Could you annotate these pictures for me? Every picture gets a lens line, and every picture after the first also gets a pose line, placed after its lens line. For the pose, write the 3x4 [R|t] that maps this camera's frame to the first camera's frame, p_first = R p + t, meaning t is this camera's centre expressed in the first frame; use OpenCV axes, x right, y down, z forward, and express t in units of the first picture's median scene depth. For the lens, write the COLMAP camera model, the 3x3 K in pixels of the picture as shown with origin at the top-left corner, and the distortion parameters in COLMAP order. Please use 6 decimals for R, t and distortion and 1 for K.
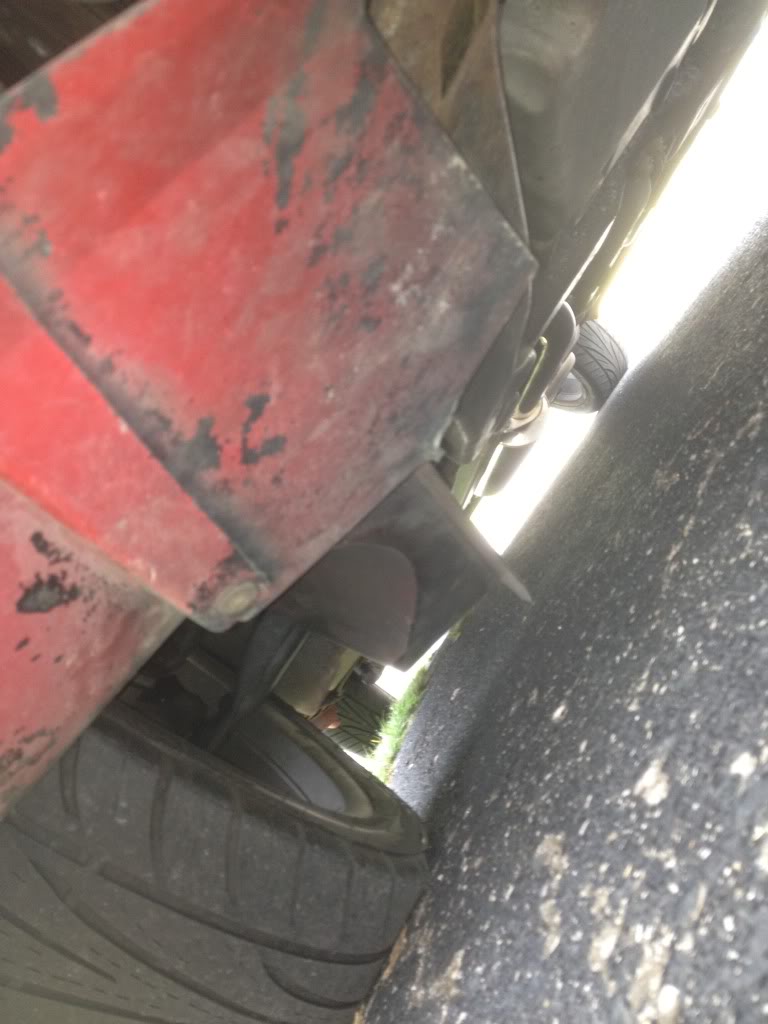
lens RADIAL K [[1044.9, 0, 381.7], [0, 1044.9, 516.6], [0, 0, 1]] dist [0.120746, 0.000000]
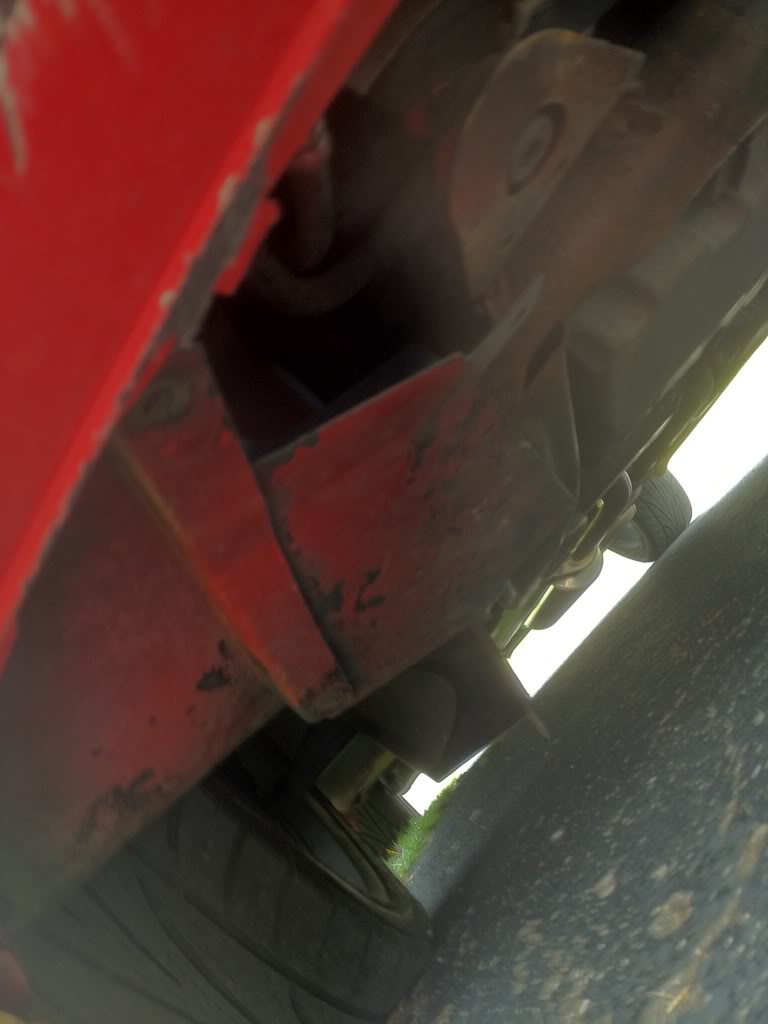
lens RADIAL K [[1044.9, 0, 383.3], [0, 1044.9, 509.6], [0, 0, 1]] dist [0.120746, 0.000000]
pose [[0.986795, 0.151596, -0.057043, -0.021231], [-0.156946, 0.981970, -0.105367, -0.029220], [0.040042, 0.112929, 0.992796, -0.332079]]
